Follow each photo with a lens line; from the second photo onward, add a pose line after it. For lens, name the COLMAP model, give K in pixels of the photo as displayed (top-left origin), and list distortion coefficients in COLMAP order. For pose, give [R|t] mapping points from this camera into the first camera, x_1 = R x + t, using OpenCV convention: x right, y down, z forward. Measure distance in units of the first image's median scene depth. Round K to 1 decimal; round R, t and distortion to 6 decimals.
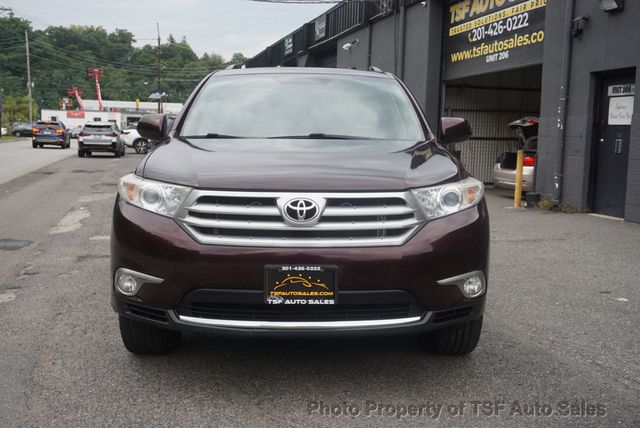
lens RADIAL K [[729.5, 0, 317.7], [0, 729.5, 212.7], [0, 0, 1]] dist [0.018317, 0.000000]
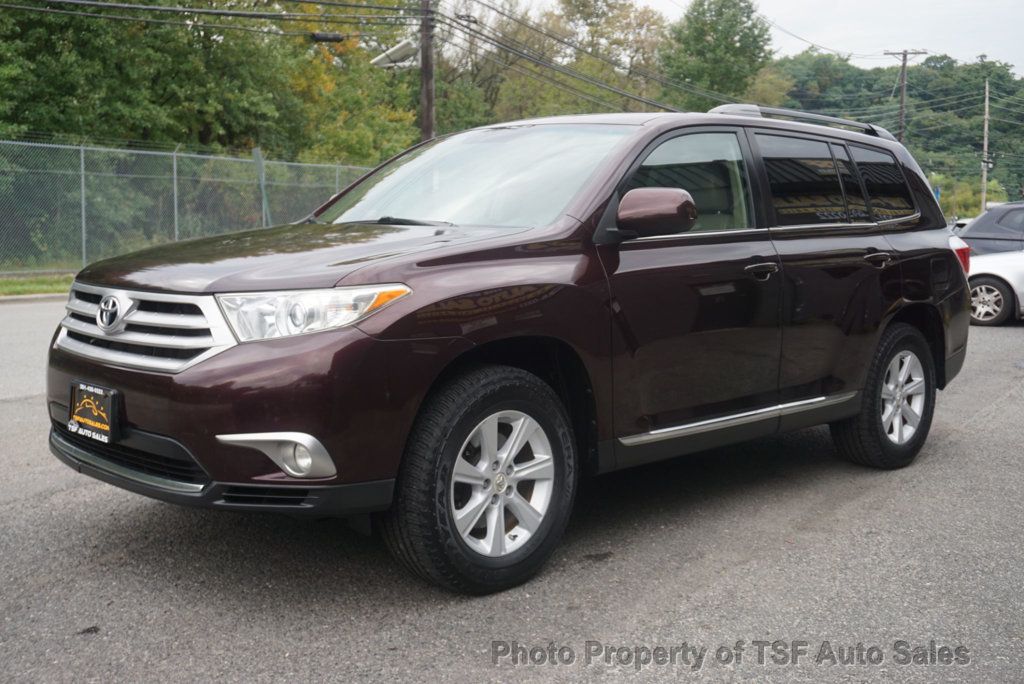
lens RADIAL K [[1117.7, 0, 491.6], [0, 1117.7, 336.5], [0, 0, 1]] dist [0.019936, 0.000000]
pose [[0.691277, 0.081583, -0.717970, 0.893430], [-0.097507, 0.995050, 0.019186, -0.031933], [0.715981, 0.056744, 0.695810, 0.407417]]
